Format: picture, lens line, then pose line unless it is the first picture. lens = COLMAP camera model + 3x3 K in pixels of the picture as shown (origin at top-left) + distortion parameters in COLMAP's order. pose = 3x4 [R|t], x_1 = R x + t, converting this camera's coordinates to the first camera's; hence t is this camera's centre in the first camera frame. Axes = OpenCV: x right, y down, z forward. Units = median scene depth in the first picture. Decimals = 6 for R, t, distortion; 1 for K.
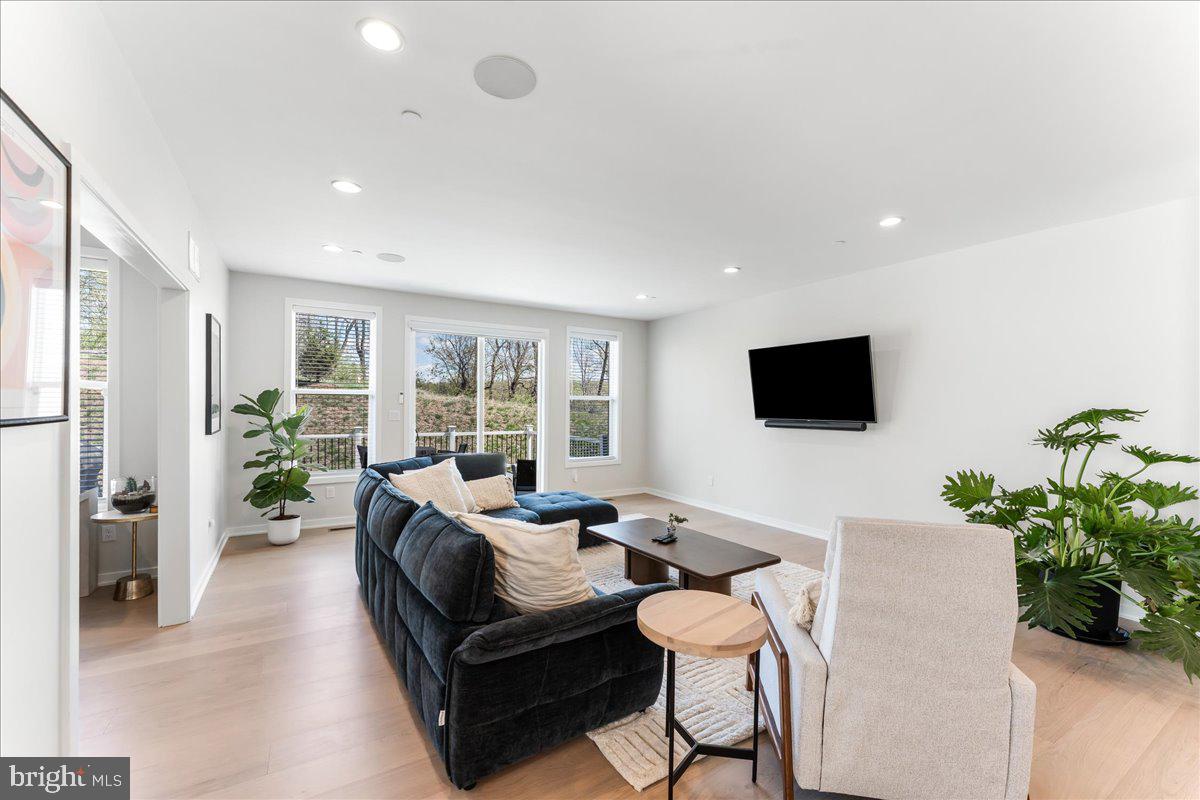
lens RADIAL K [[499.6, 0, 604.0], [0, 499.6, 408.8], [0, 0, 1]] dist [0.007686, -0.000429]
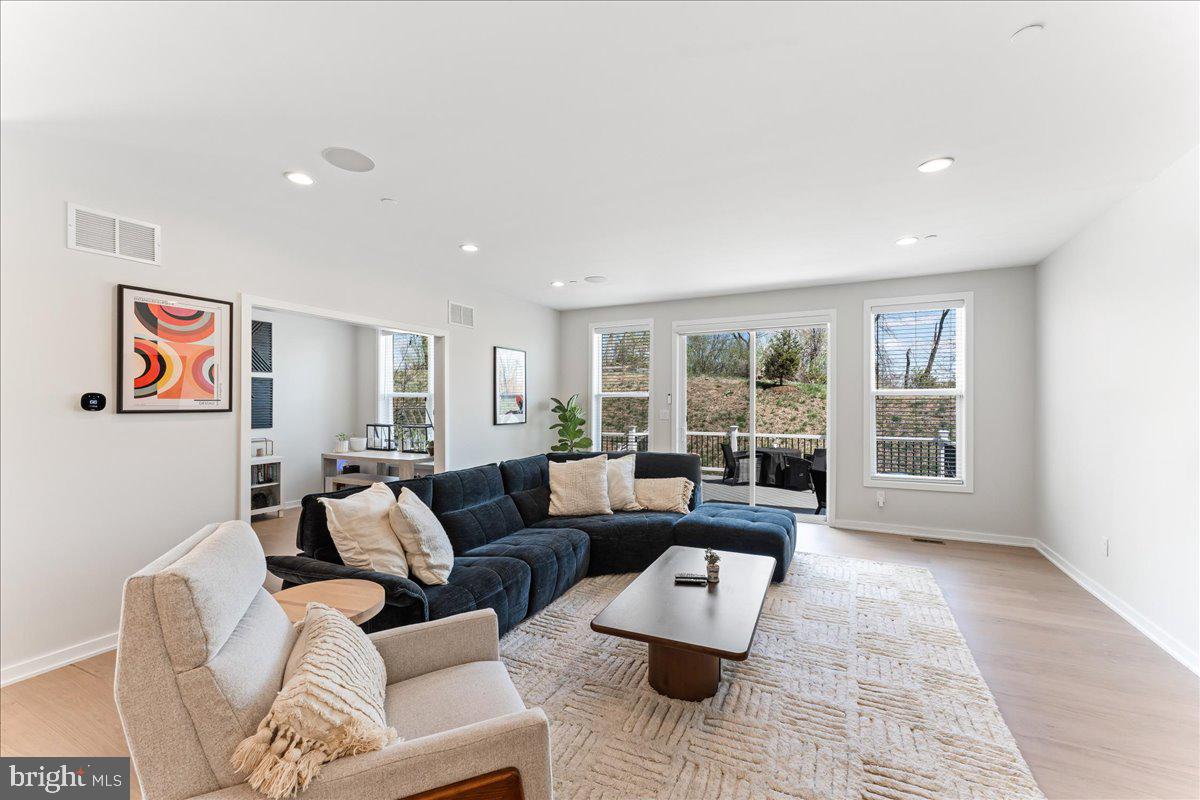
lens RADIAL K [[499.6, 0, 593.9], [0, 499.6, 400.6], [0, 0, 1]] dist [0.007686, -0.000429]
pose [[0.522106, -0.014851, -0.852751, 0.353332], [-0.001572, 0.999830, -0.018375, 0.002664], [0.852879, 0.010934, 0.521994, 0.240125]]
